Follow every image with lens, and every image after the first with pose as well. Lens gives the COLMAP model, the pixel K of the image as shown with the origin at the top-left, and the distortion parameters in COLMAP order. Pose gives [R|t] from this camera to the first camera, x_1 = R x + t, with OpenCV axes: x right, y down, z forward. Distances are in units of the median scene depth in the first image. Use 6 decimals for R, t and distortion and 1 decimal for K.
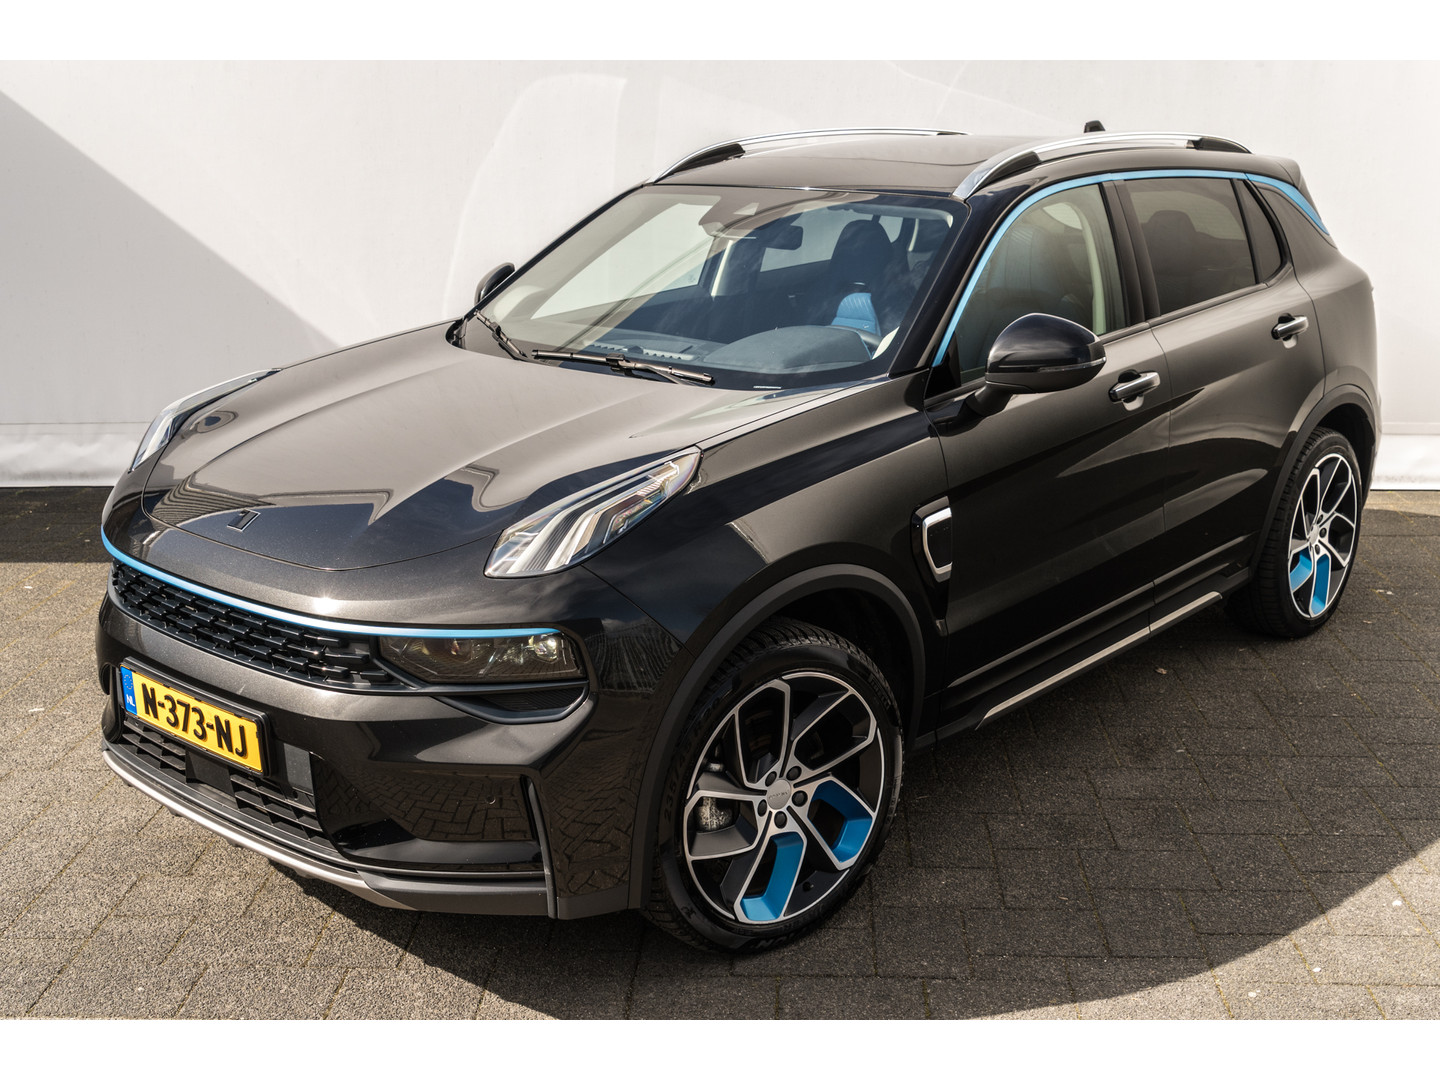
lens RADIAL K [[1631.1, 0, 720.0], [0, 1631.1, 540.0], [0, 0, 1]] dist [0.013704, 0.013730]
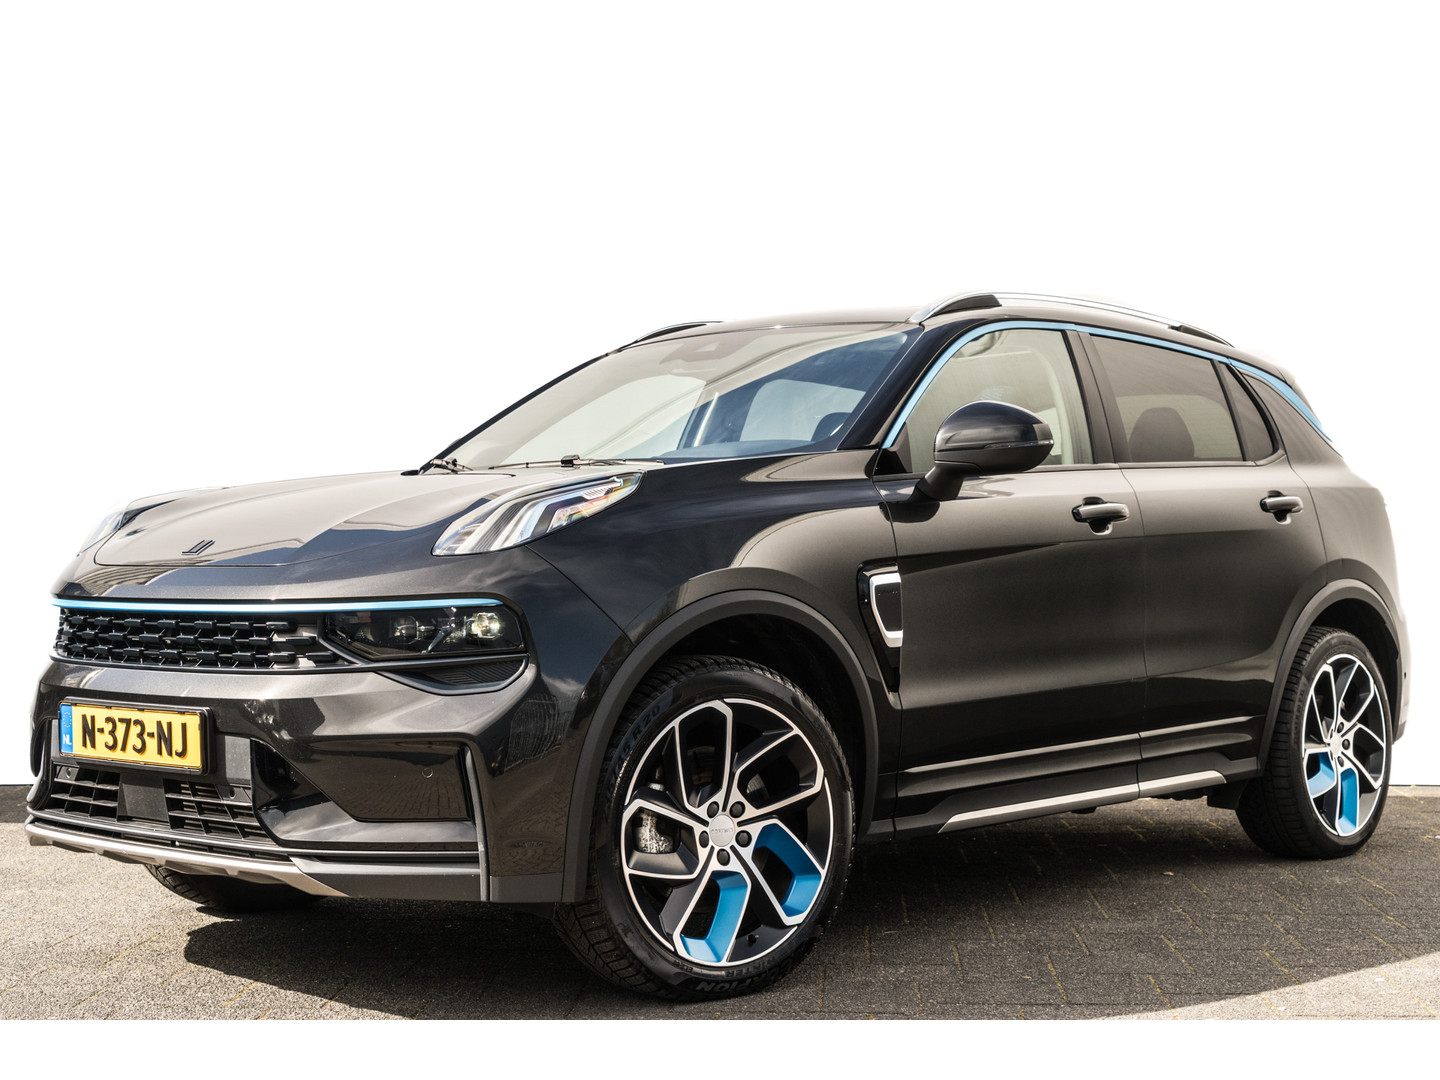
lens RADIAL K [[2081.9, 0, 720.0], [0, 2081.9, 540.0], [0, 0, 1]] dist [0.004726, 0.083025]
pose [[0.999959, 0.004677, -0.007802, 0.043751], [-0.006625, 0.962186, -0.272314, 0.326445], [0.006233, 0.272355, 0.962177, -0.245768]]
